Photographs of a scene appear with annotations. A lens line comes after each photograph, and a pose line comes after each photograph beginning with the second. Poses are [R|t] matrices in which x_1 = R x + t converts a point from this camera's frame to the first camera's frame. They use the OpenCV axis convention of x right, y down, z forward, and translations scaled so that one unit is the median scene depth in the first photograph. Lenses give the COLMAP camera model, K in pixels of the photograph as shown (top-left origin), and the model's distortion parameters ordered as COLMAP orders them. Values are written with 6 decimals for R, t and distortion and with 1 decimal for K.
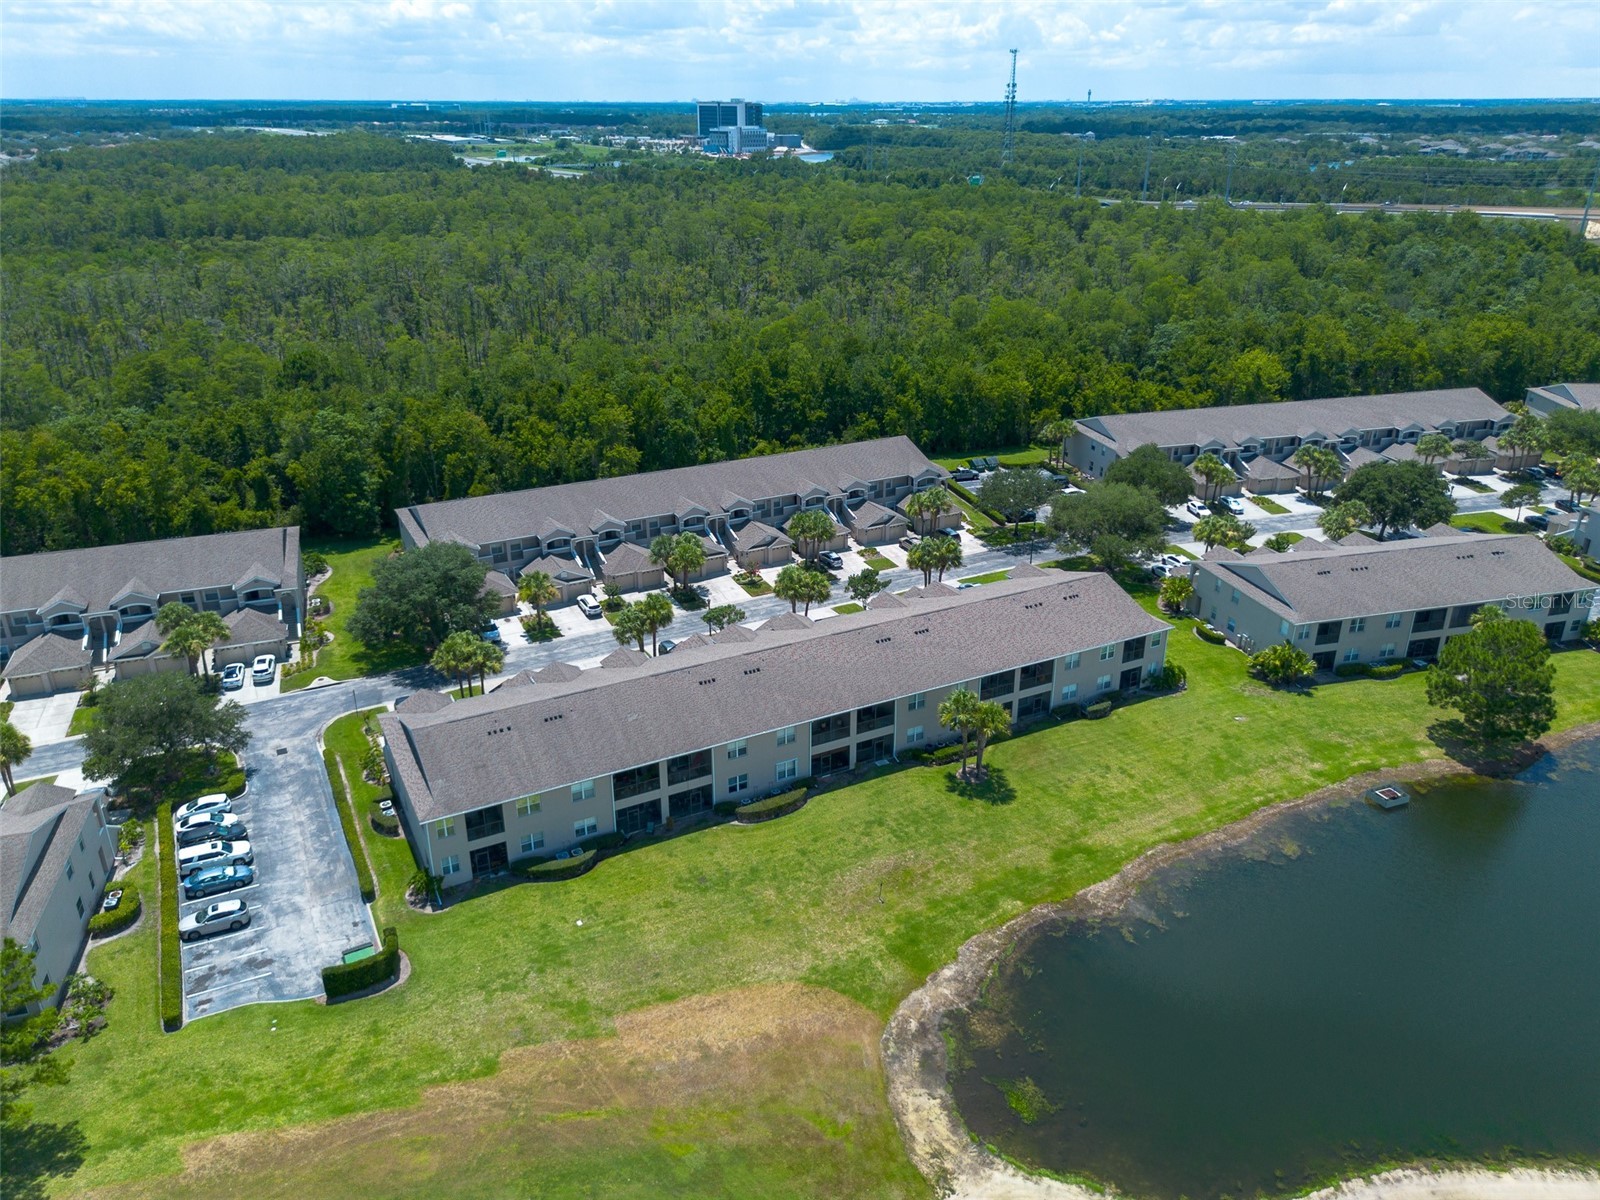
lens RADIAL K [[1170.0, 0, 800.7], [0, 1170.0, 588.4], [0, 0, 1]] dist [0.050762, -0.039712]
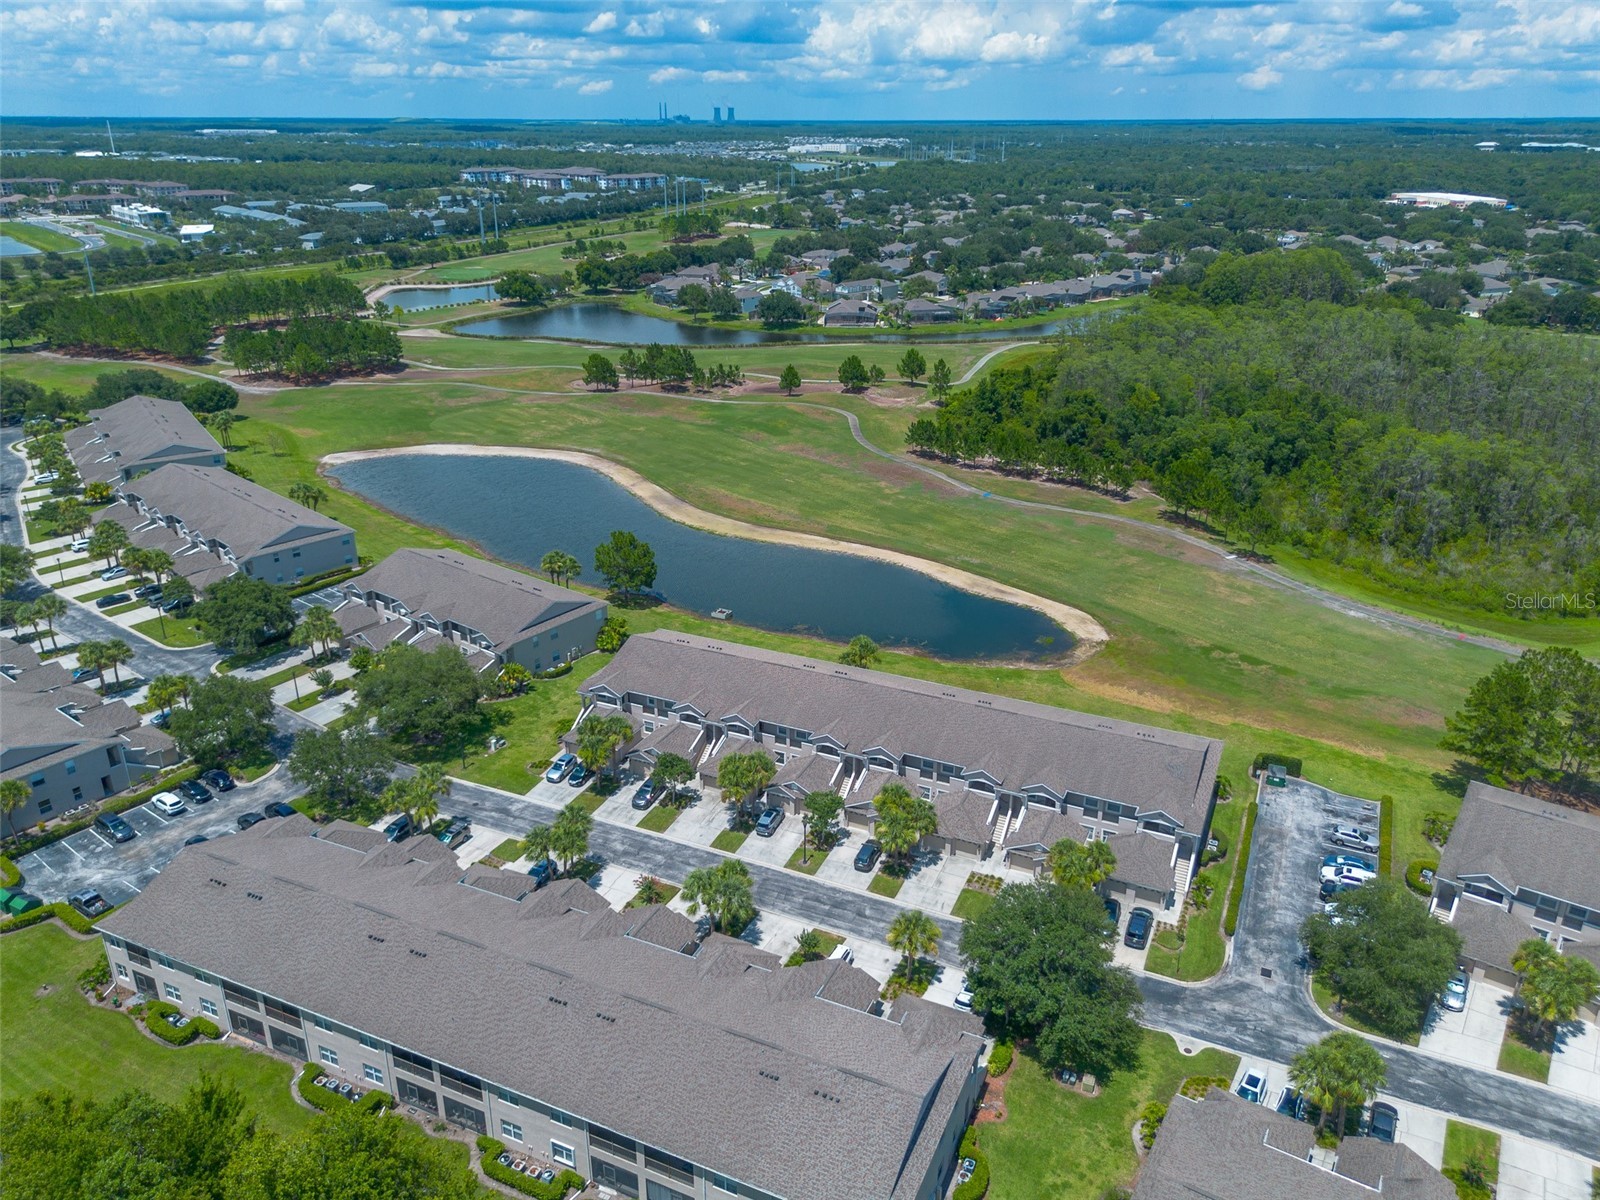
lens RADIAL K [[1170.0, 0, 797.6], [0, 1170.0, 599.5], [0, 0, 1]] dist [0.050762, -0.039712]
pose [[-0.609459, -0.301302, 0.733332, -1.067749], [0.307750, 0.762532, 0.569065, -0.999876], [-0.730650, 0.572506, -0.372006, 1.896167]]
